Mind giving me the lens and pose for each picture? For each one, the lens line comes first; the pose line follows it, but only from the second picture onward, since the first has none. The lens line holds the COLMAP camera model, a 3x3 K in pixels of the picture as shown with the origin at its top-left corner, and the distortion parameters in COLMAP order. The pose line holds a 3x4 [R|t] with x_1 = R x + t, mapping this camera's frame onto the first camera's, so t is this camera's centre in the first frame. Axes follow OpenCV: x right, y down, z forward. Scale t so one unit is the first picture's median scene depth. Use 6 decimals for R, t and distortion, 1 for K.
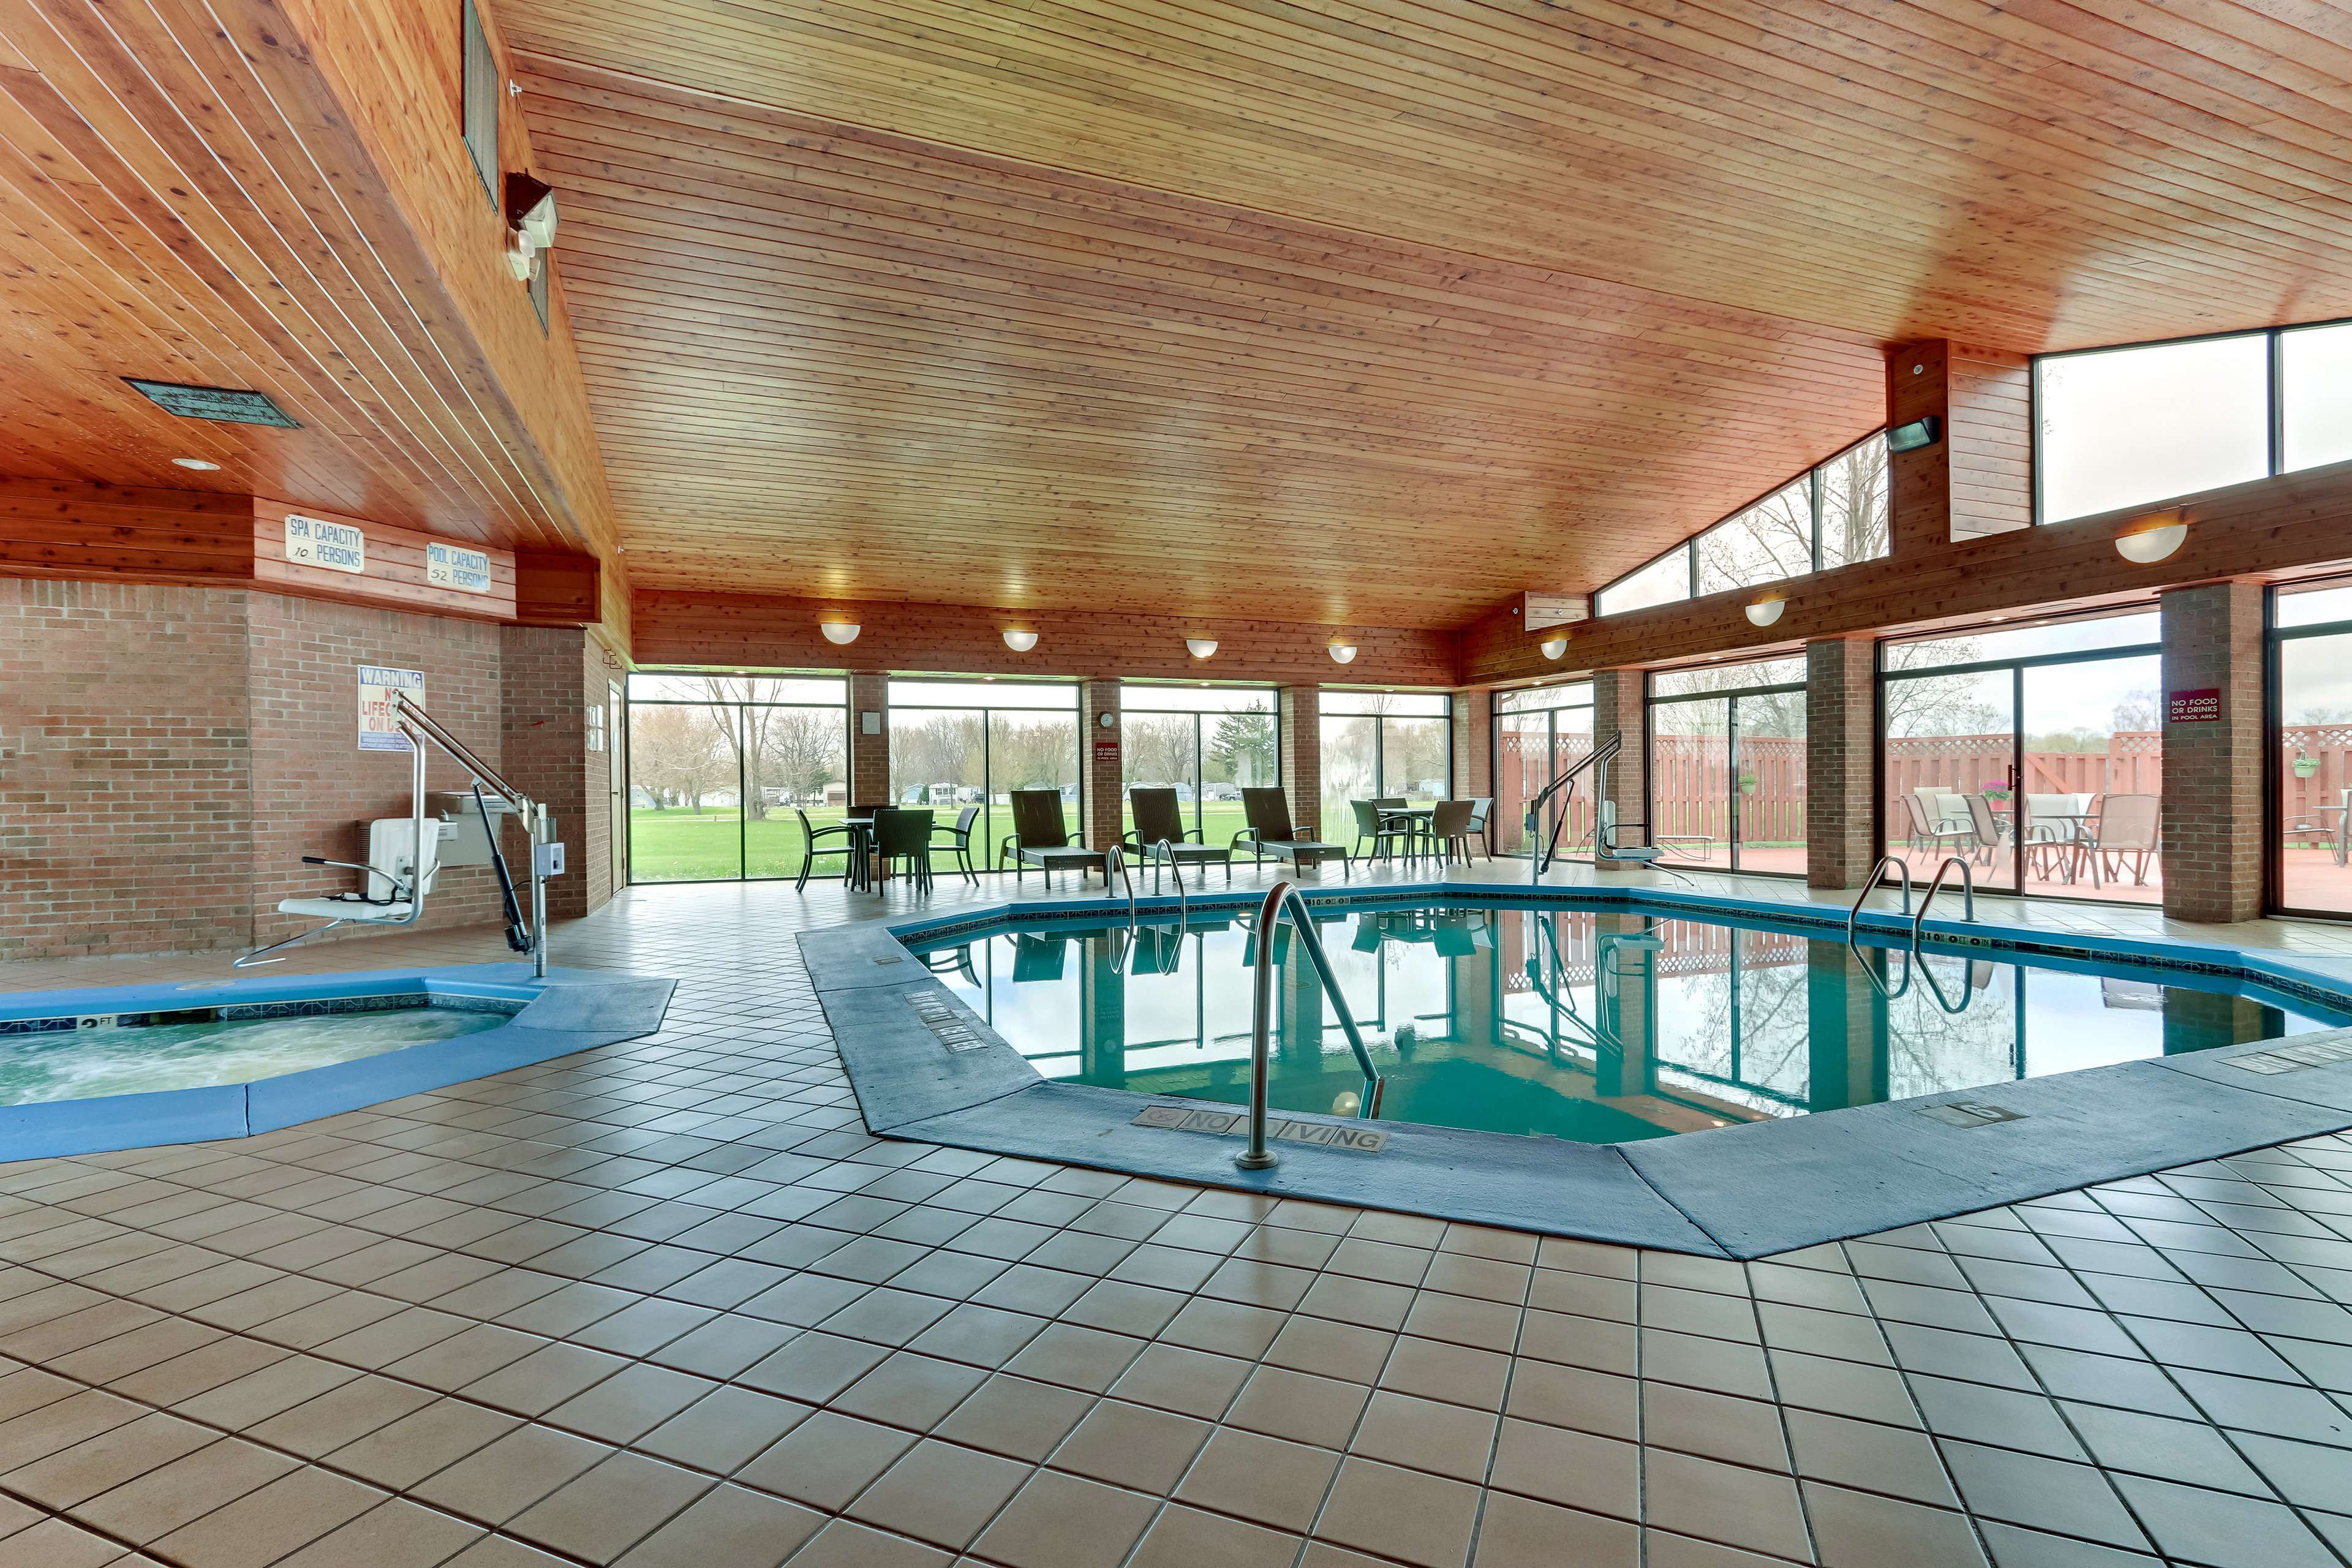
lens RADIAL K [[1090.7, 0, 1154.6], [0, 1090.7, 774.7], [0, 0, 1]] dist [0.002772, 0.001326]
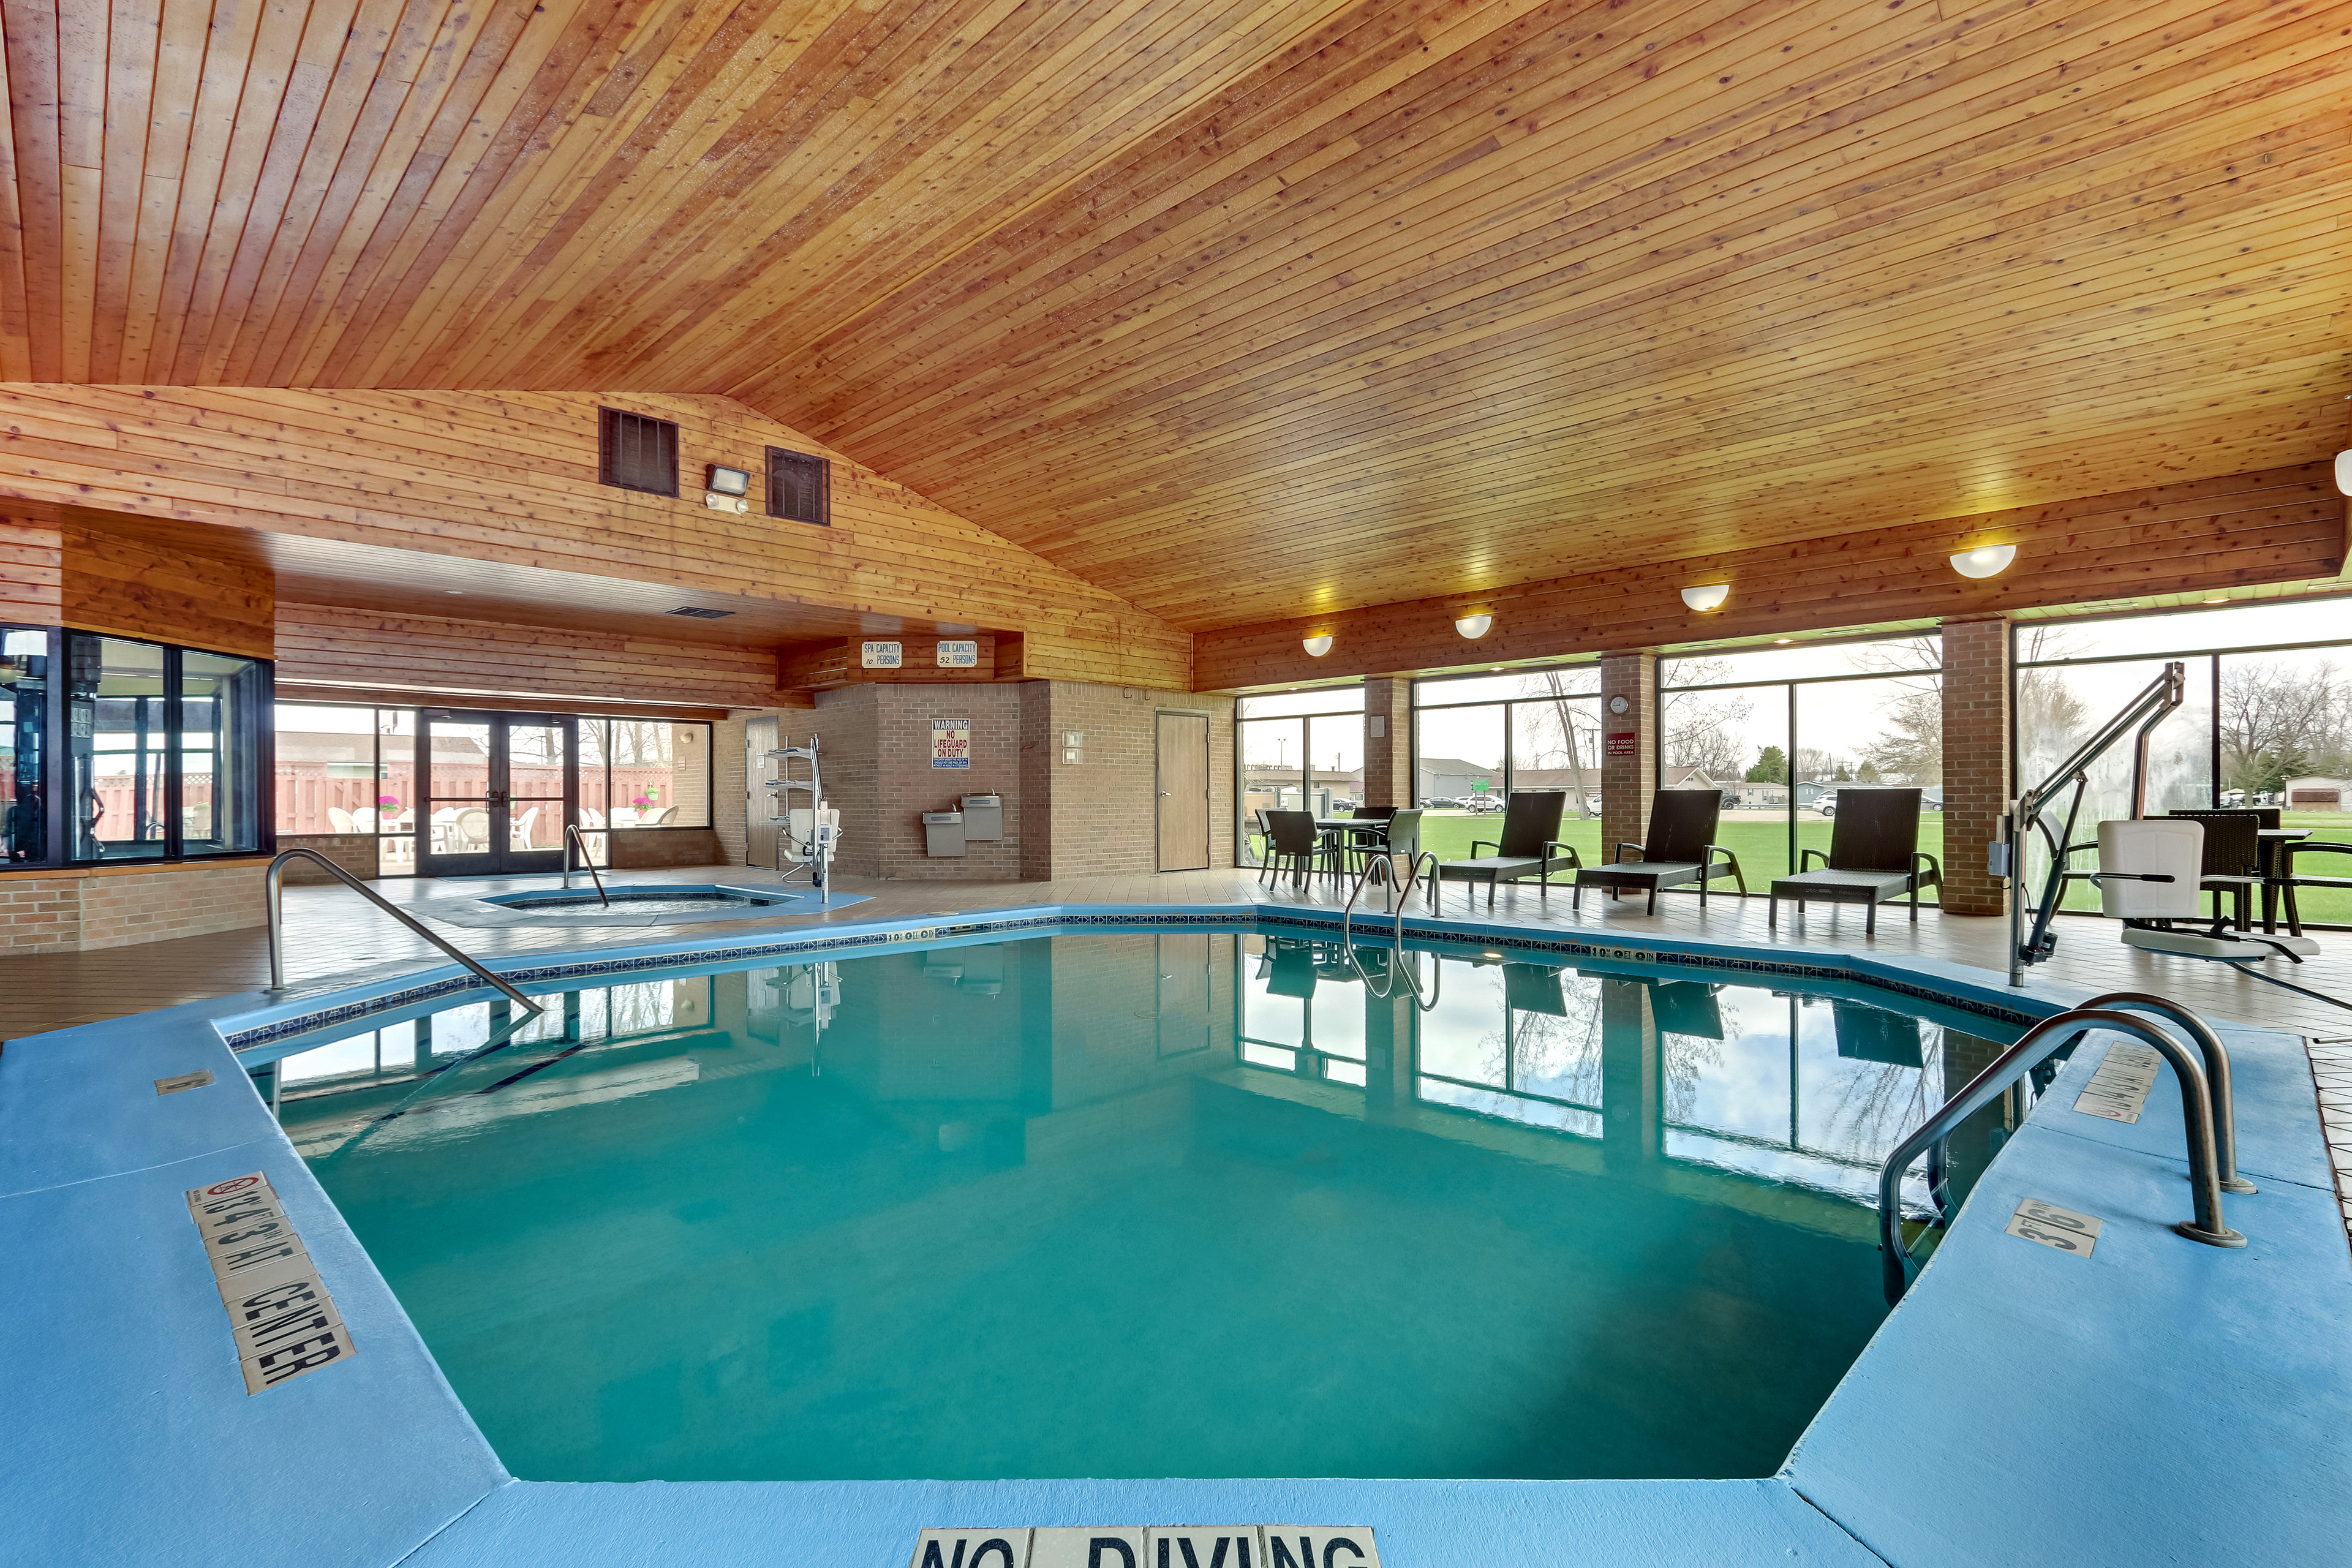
lens RADIAL K [[1131.5, 0, 1176.0], [0, 1131.5, 784.0], [0, 0, 1]] dist [-0.000096, 0.000154]
pose [[0.397239, -0.010357, -0.917657, 1.009302], [0.011112, 0.999917, -0.006476, 0.016491], [0.917648, -0.007624, 0.397321, 0.636121]]
